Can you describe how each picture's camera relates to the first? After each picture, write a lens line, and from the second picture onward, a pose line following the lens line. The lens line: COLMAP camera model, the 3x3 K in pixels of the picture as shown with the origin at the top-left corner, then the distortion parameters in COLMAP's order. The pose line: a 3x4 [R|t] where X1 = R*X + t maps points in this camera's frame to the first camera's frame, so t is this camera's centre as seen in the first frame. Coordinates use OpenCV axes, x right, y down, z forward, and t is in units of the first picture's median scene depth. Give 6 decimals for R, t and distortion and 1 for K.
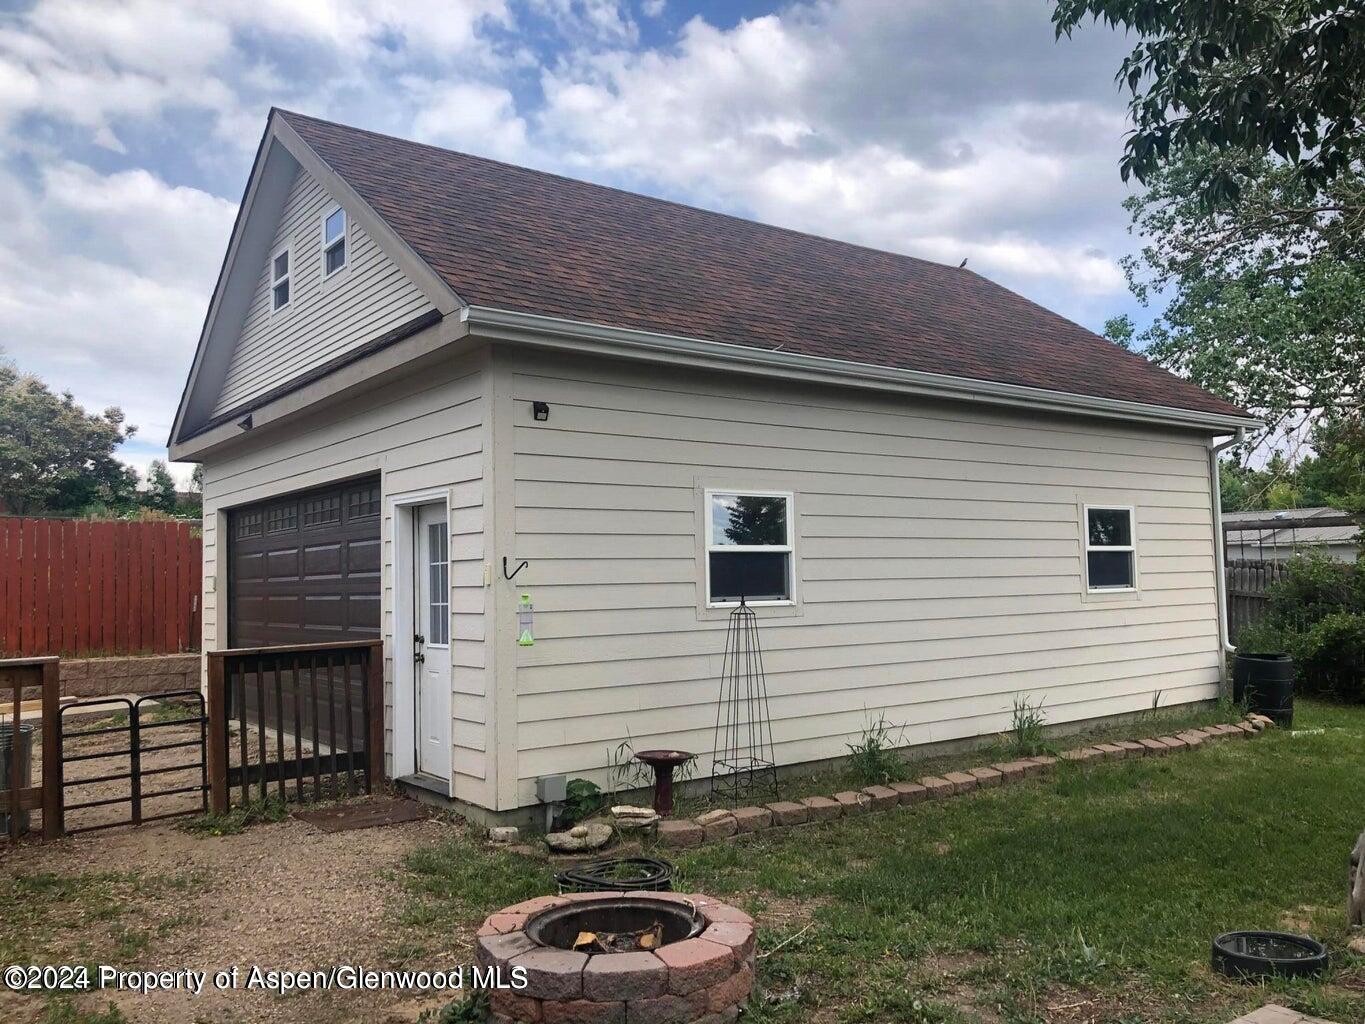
lens RADIAL K [[1093.0, 0, 690.4], [0, 1093.0, 488.2], [0, 0, 1]] dist [0.007002, -0.009504]
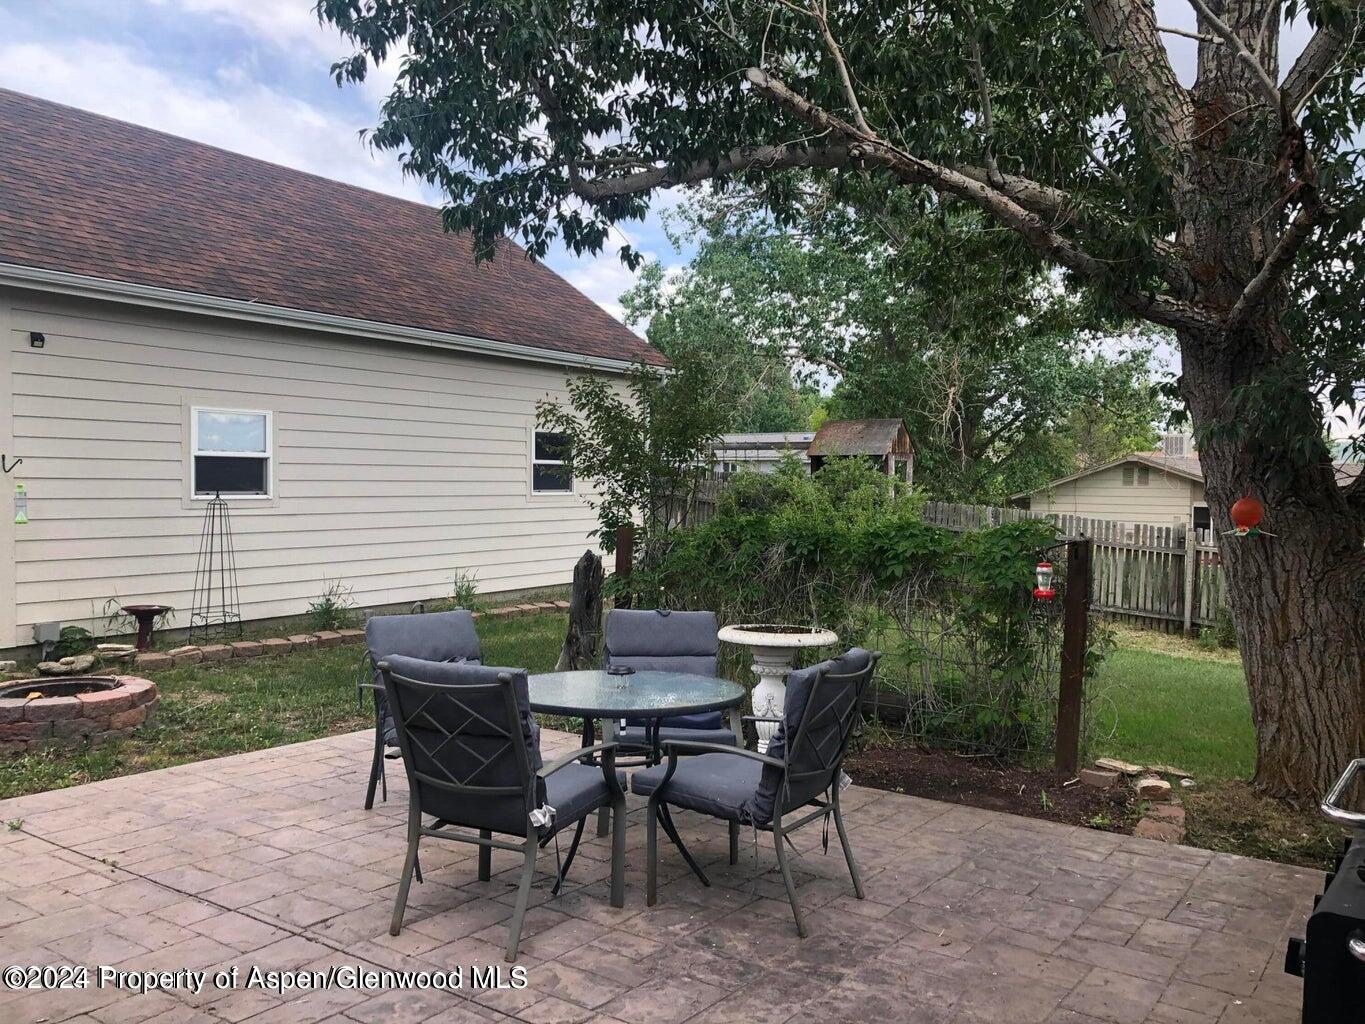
lens RADIAL K [[1093.0, 0, 689.5], [0, 1093.0, 510.4], [0, 0, 1]] dist [0.007002, -0.009504]
pose [[0.942645, 0.015882, 0.333420, 0.140015], [-0.051800, 0.993727, 0.099114, -0.036575], [-0.329754, -0.110700, 0.937554, -0.413044]]
